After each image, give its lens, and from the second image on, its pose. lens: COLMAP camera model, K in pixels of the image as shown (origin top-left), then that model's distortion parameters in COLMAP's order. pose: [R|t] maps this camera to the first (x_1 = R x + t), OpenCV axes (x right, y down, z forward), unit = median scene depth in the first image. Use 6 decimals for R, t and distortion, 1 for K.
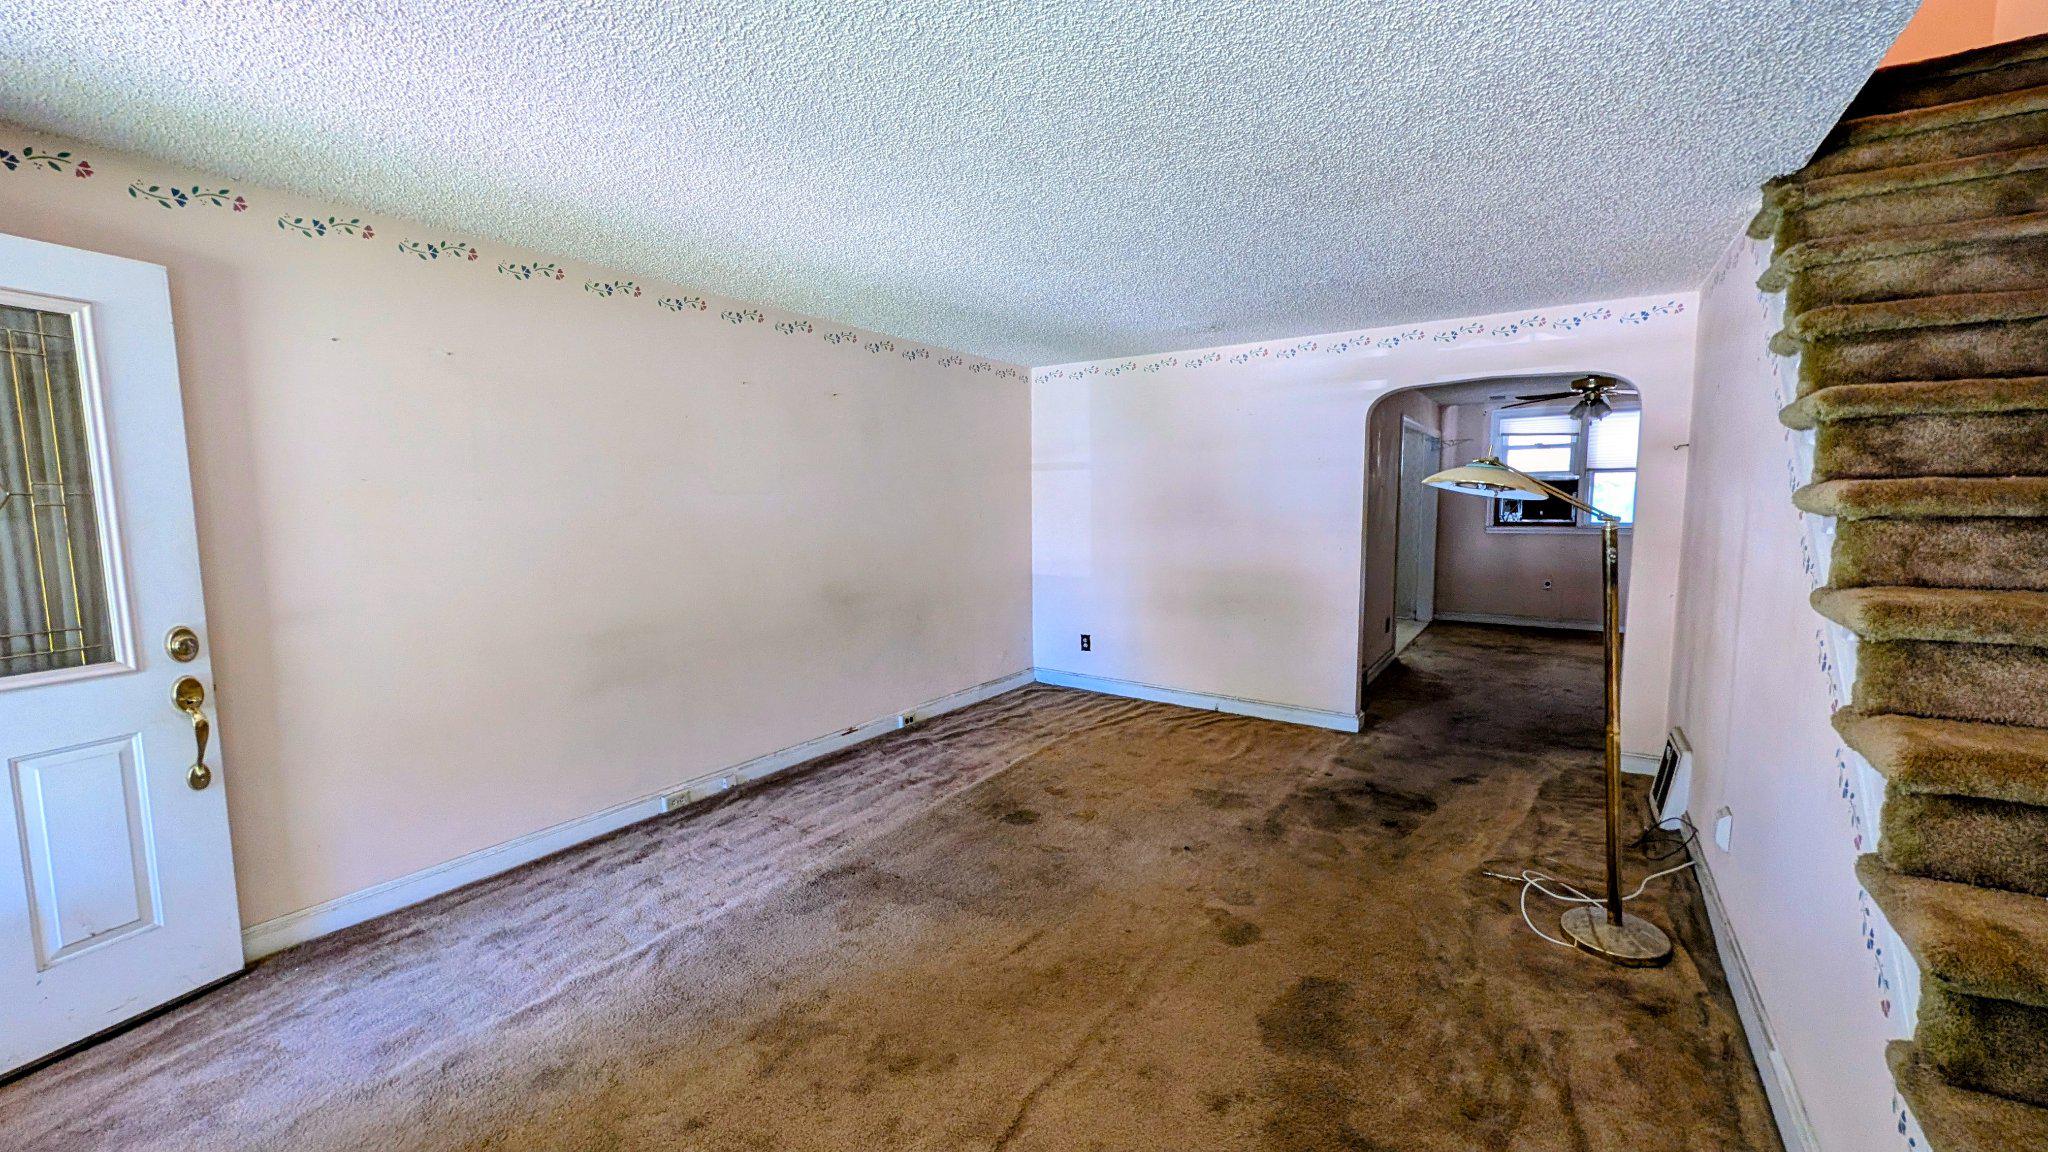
lens RADIAL K [[788.0, 0, 1017.0], [0, 788.0, 577.4], [0, 0, 1]] dist [0.002838, 0.000061]
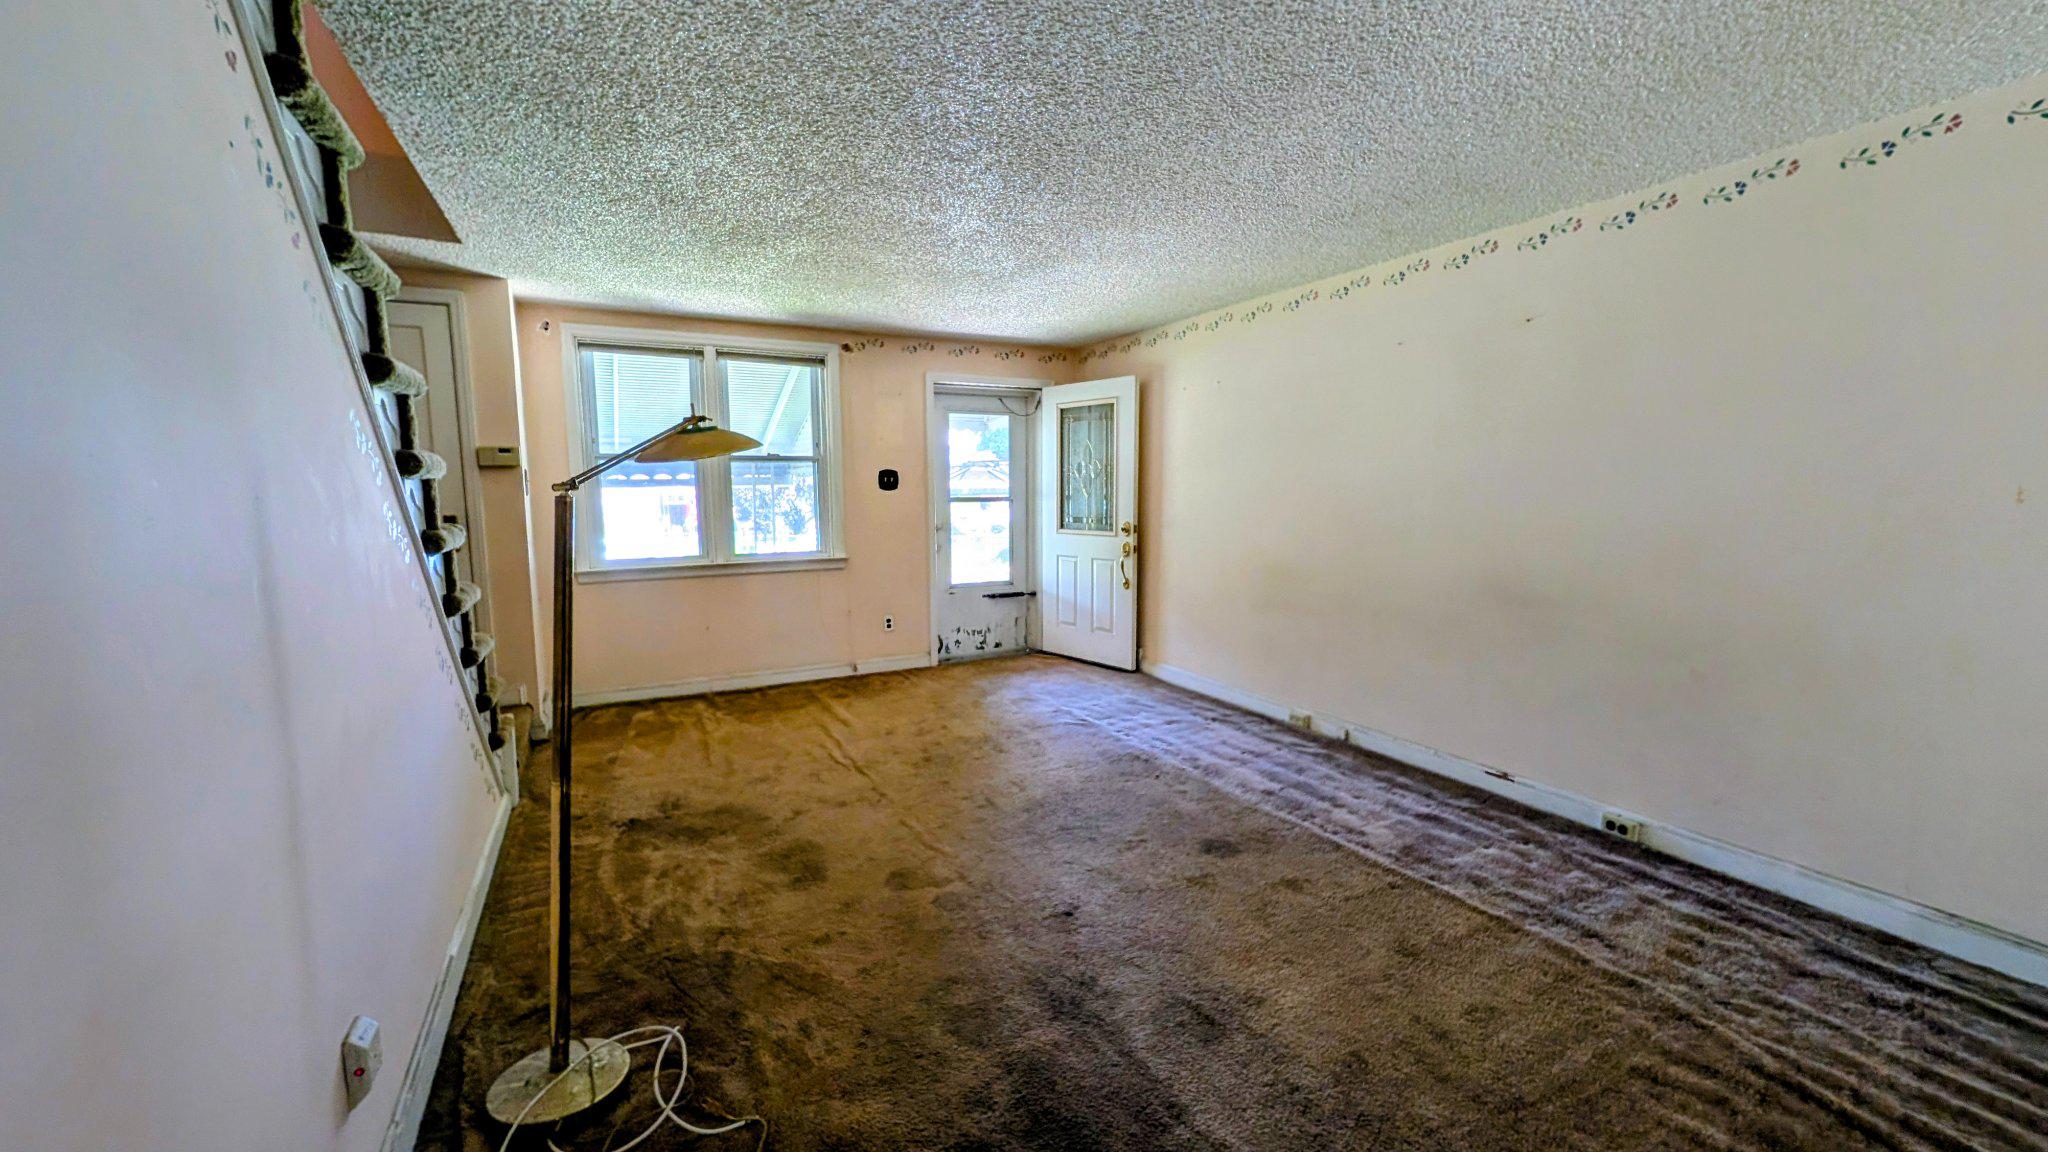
lens RADIAL K [[788.0, 0, 1017.0], [0, 788.0, 577.4], [0, 0, 1]] dist [0.002838, 0.000061]
pose [[-0.469514, 0.116155, -0.875251, 0.728670], [-0.080728, 0.981509, 0.173562, -0.093988], [0.879227, 0.152147, -0.451455, 1.037053]]
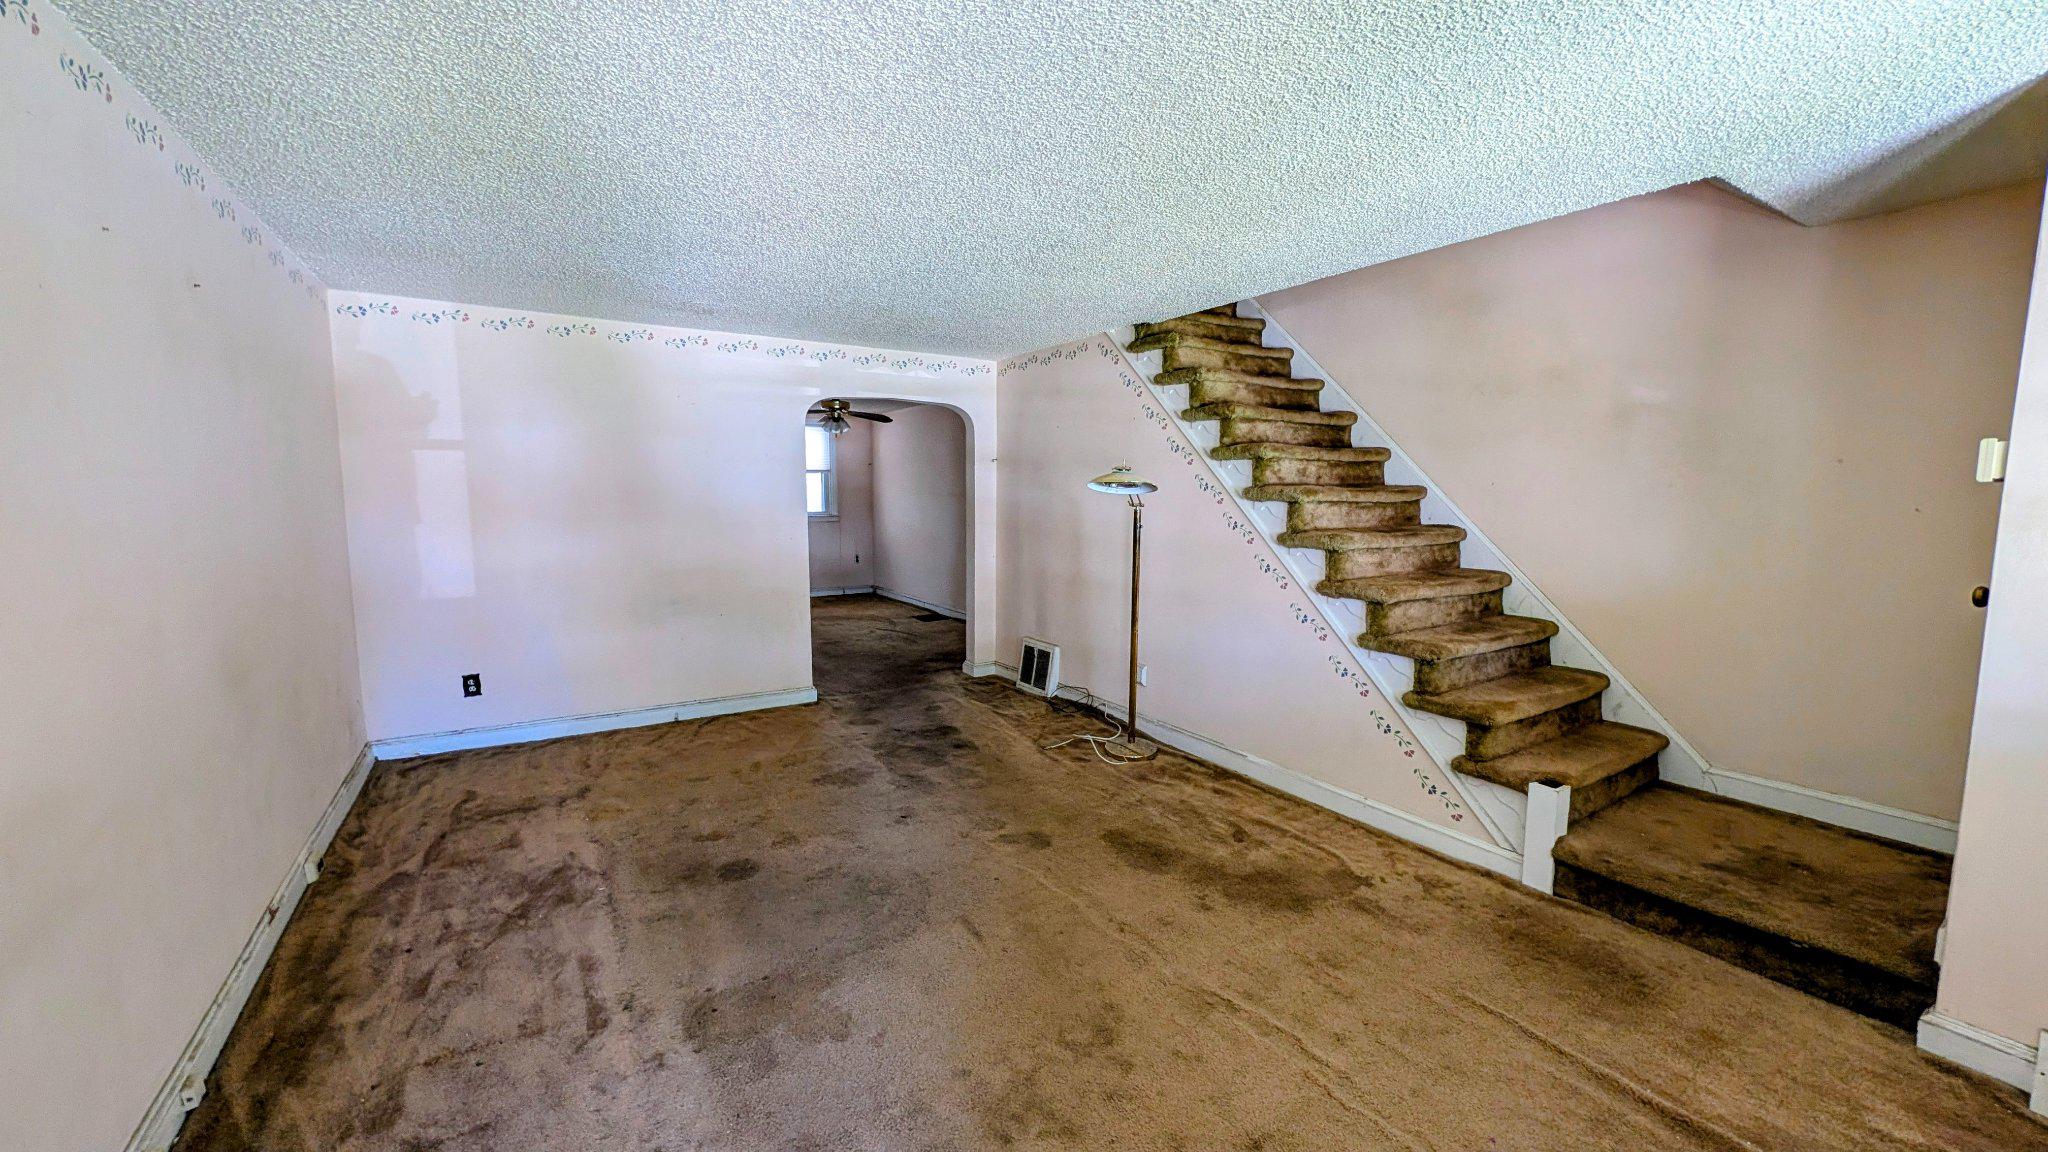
lens RADIAL K [[788.0, 0, 1017.0], [0, 788.0, 577.4], [0, 0, 1]] dist [0.002838, 0.000061]
pose [[0.390336, -0.093895, 0.915872, -0.560493], [0.087403, 0.994072, 0.064662, -0.031040], [-0.916514, 0.054810, 0.396229, 0.341101]]
